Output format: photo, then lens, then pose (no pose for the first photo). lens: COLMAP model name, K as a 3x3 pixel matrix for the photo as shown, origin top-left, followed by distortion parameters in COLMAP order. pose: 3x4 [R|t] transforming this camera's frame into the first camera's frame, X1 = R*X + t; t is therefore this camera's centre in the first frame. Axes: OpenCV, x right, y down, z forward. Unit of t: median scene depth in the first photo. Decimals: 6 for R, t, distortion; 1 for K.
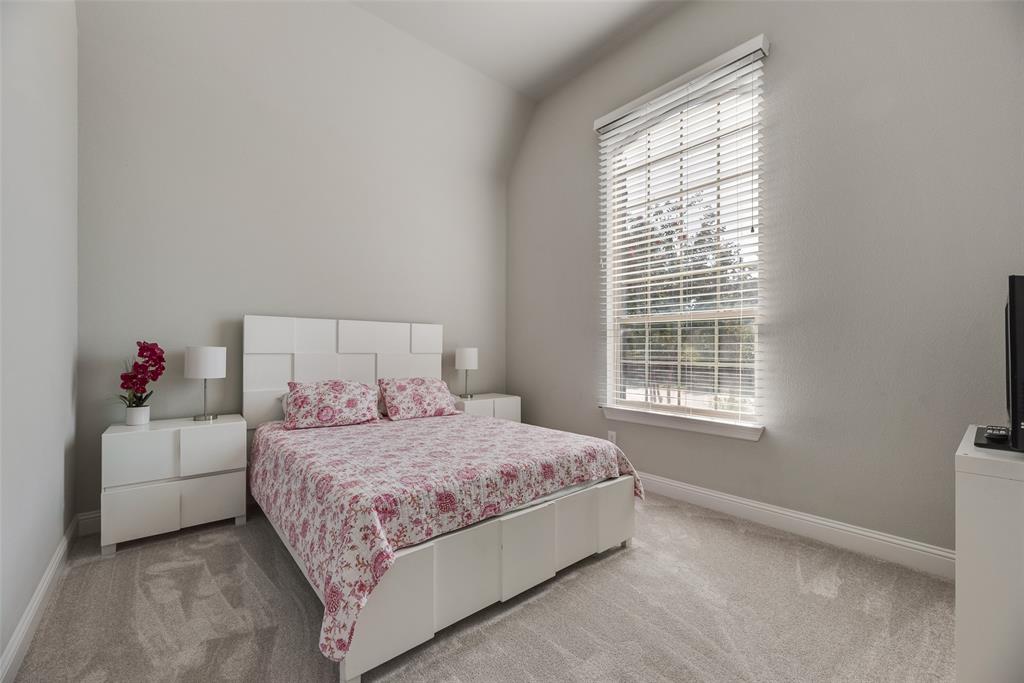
lens RADIAL K [[411.5, 0, 516.0], [0, 411.5, 346.3], [0, 0, 1]] dist [0.000125, -0.000003]
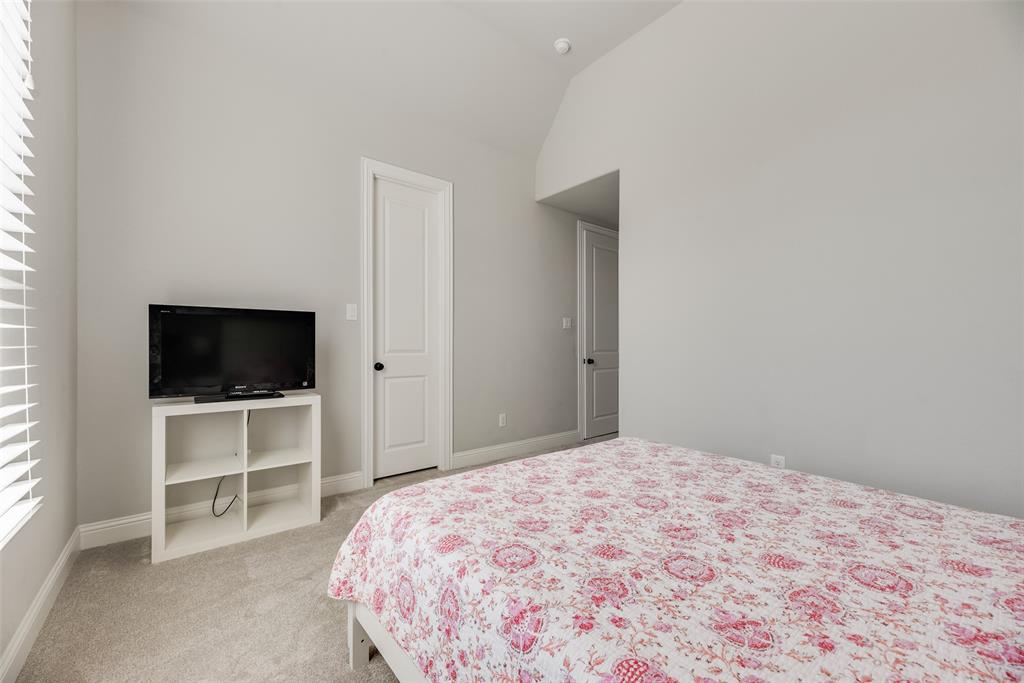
lens RADIAL K [[411.5, 0, 516.0], [0, 411.5, 346.3], [0, 0, 1]] dist [0.000125, -0.000003]
pose [[-0.999837, 0.004374, 0.017522, 0.235910], [0.004147, 0.999907, -0.012978, 0.014909], [-0.017577, -0.012903, -0.999762, 1.790279]]
